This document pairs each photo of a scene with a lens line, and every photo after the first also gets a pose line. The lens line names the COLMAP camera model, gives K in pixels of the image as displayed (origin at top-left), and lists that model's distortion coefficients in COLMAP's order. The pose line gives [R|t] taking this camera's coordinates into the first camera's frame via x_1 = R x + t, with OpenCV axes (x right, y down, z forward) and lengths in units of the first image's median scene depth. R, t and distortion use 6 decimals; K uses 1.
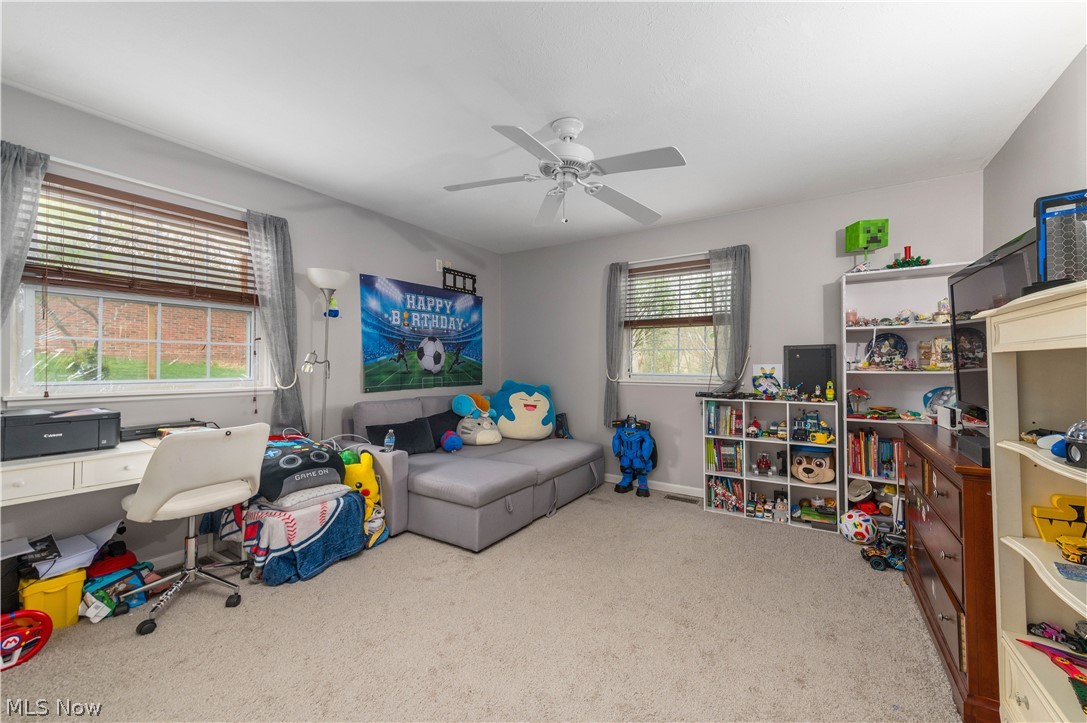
lens RADIAL K [[428.1, 0, 553.4], [0, 428.1, 361.9], [0, 0, 1]] dist [0.014040, -0.003156]
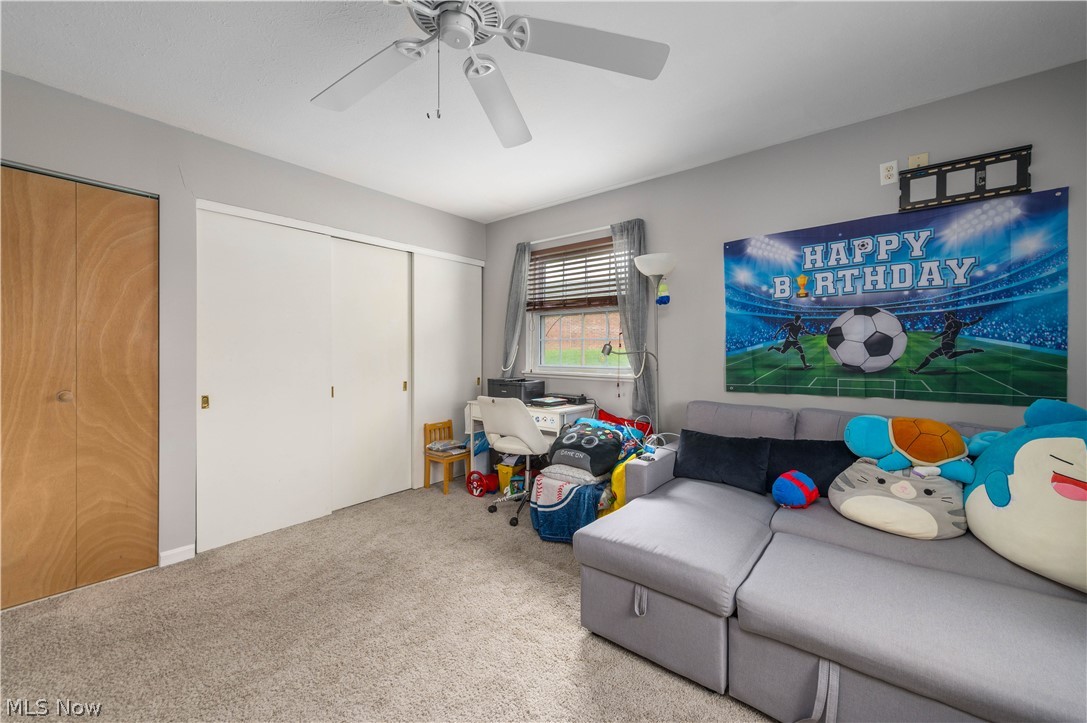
lens RADIAL K [[428.1, 0, 555.3], [0, 428.1, 352.7], [0, 0, 1]] dist [0.014040, -0.003156]
pose [[-0.110368, -0.001912, -0.993889, 0.334451], [0.003337, 0.999992, -0.002294, 0.001387], [0.993885, -0.003570, -0.110361, 0.669416]]
